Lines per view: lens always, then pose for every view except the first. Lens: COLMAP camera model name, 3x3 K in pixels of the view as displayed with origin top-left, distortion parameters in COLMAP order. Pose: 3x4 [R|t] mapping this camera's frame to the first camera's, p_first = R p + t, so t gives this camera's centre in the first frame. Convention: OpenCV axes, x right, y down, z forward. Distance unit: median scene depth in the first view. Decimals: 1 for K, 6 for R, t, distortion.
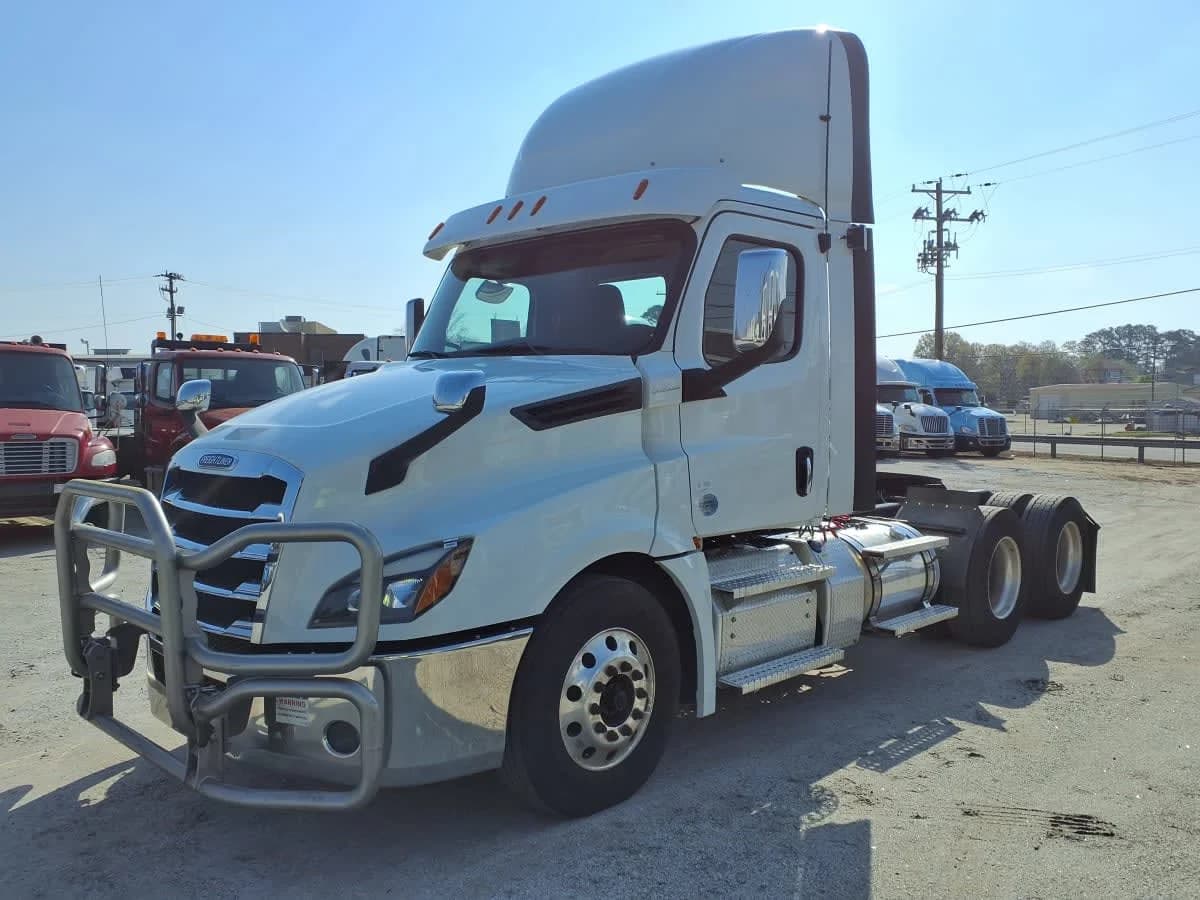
lens RADIAL K [[995.8, 0, 602.4], [0, 995.8, 410.2], [0, 0, 1]] dist [0.006958, 0.002957]
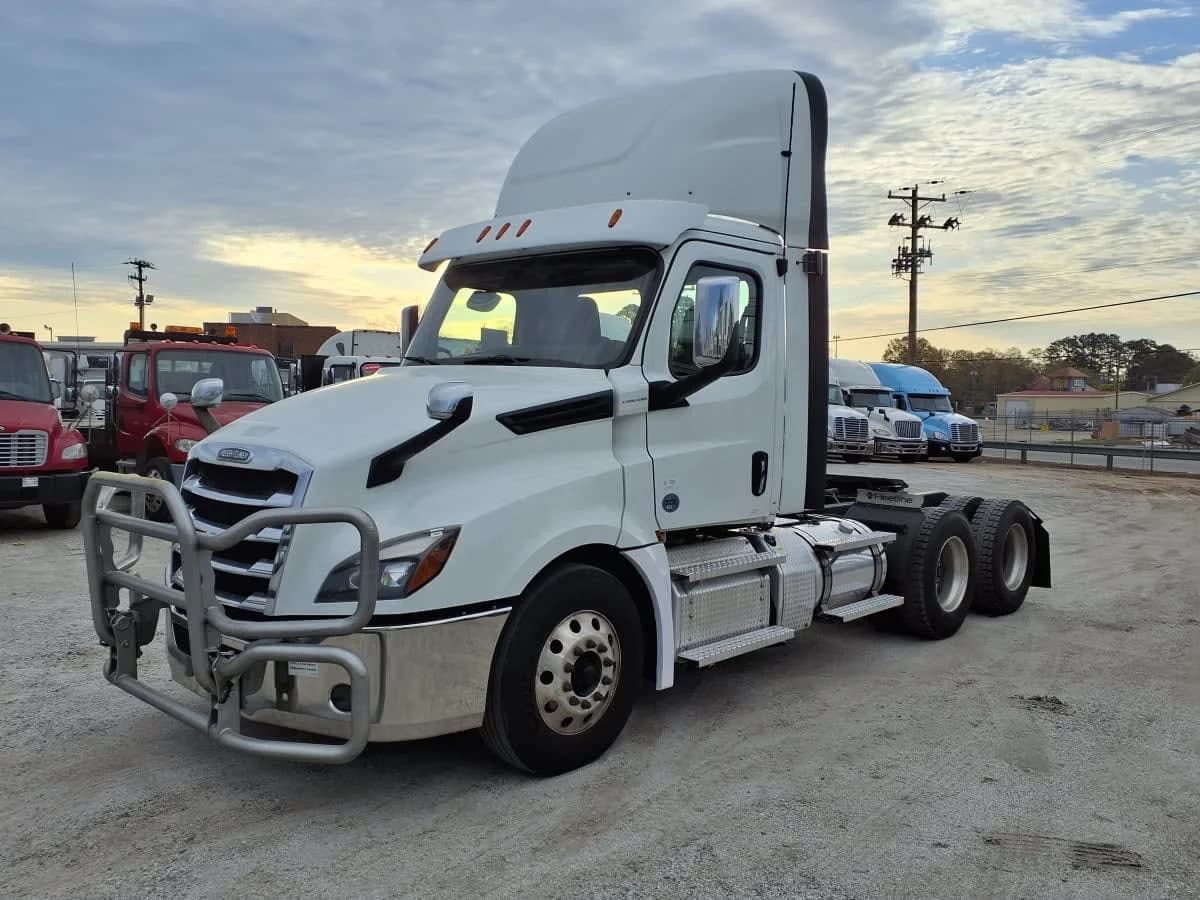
lens RADIAL K [[1005.8, 0, 604.2], [0, 1005.8, 416.7], [0, 0, 1]] dist [-0.004259, 0.000670]
pose [[0.999360, 0.020506, 0.029312, -0.002981], [-0.020734, 0.999757, 0.007514, -0.007080], [-0.029150, -0.008117, 0.999542, -0.109935]]
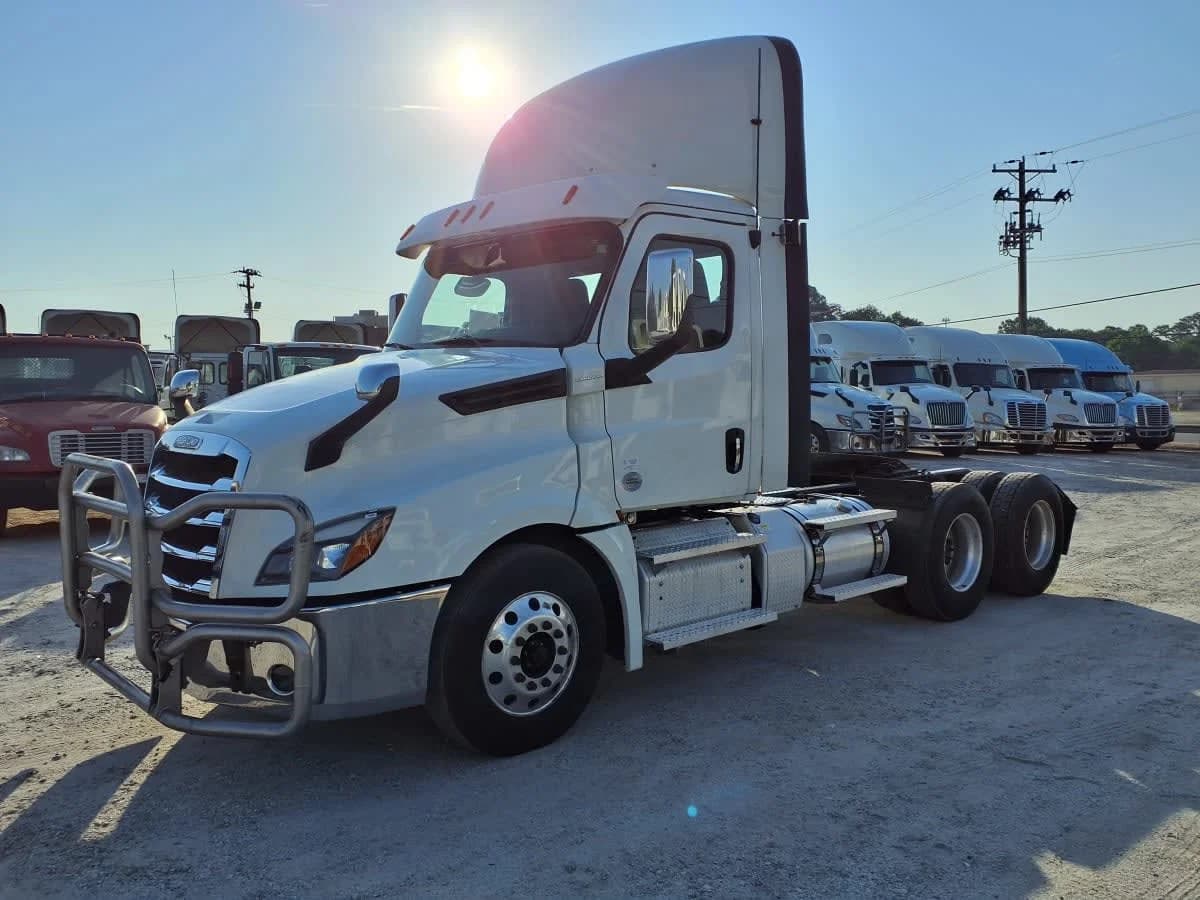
lens RADIAL K [[1005.8, 0, 604.2], [0, 1005.8, 416.7], [0, 0, 1]] dist [-0.004259, 0.000670]
pose [[0.997137, -0.005615, -0.075409, 0.141798], [0.006835, 0.999850, 0.015936, 0.004882], [0.075308, -0.016406, 0.997025, -0.094660]]
